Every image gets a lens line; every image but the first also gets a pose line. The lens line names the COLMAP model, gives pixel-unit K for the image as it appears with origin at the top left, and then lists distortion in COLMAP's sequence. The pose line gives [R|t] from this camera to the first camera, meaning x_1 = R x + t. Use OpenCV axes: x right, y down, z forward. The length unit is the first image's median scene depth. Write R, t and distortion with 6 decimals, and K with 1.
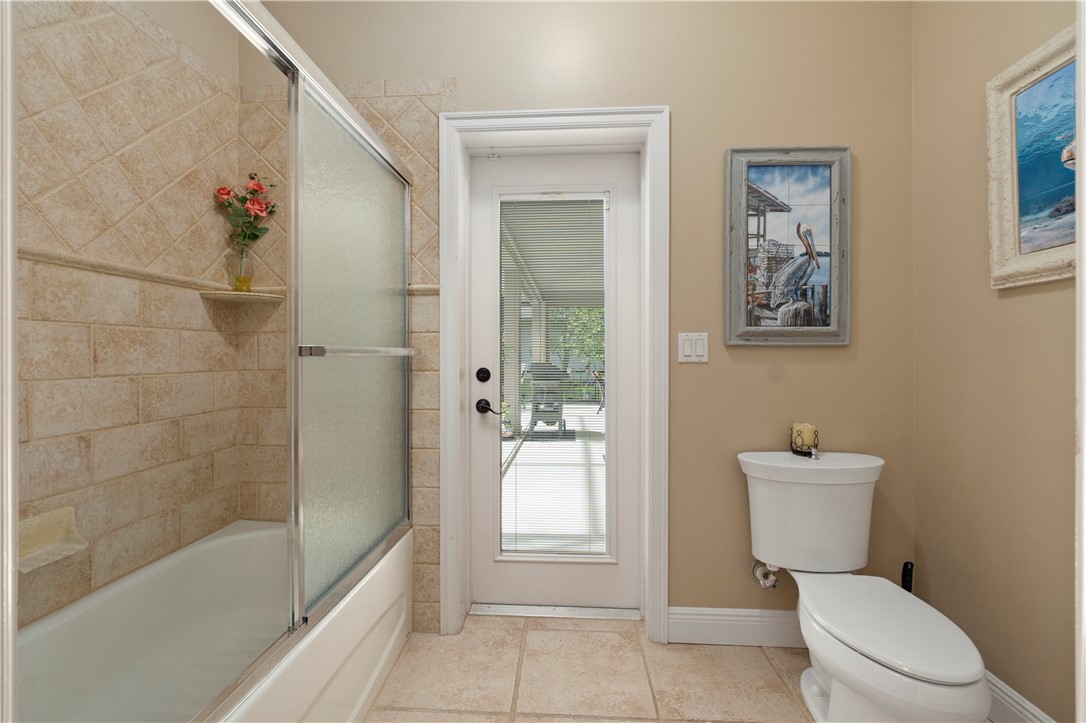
lens RADIAL K [[469.6, 0, 543.6], [0, 469.6, 359.0], [0, 0, 1]] dist [0.001810, 0.000320]
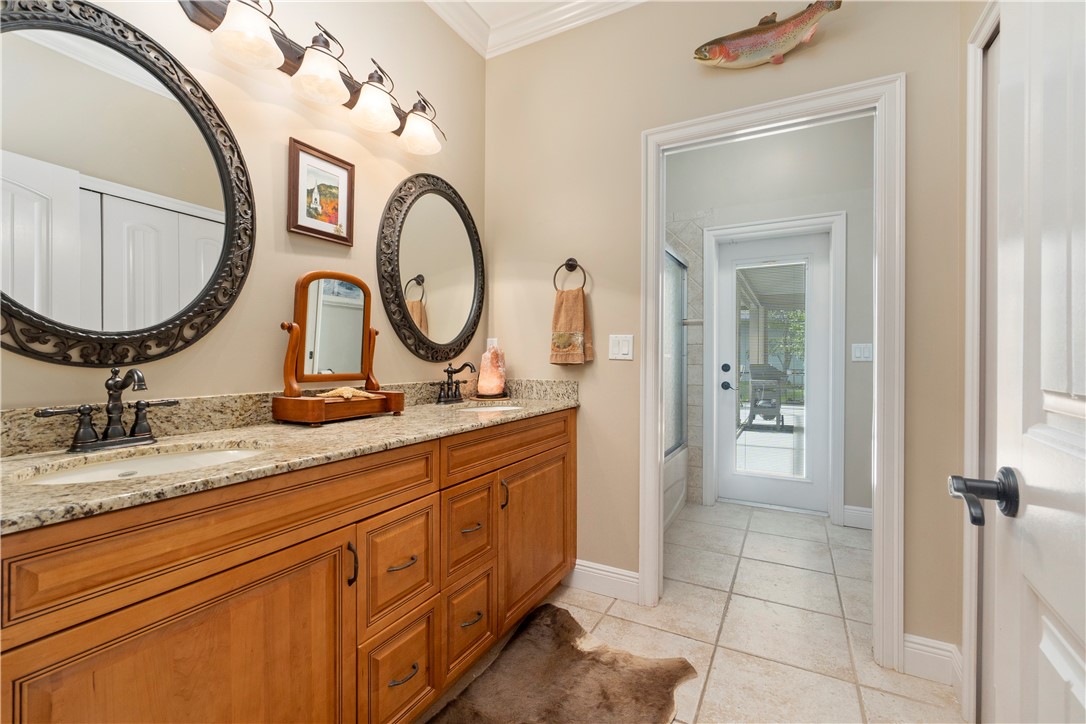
lens RADIAL K [[469.6, 0, 546.9], [0, 469.6, 361.2], [0, 0, 1]] dist [0.001810, 0.000320]
pose [[0.910068, 0.003809, -0.414441, -0.009690], [-0.003918, 0.999992, 0.000586, 0.010572], [0.414440, 0.001091, 0.910076, -0.885266]]
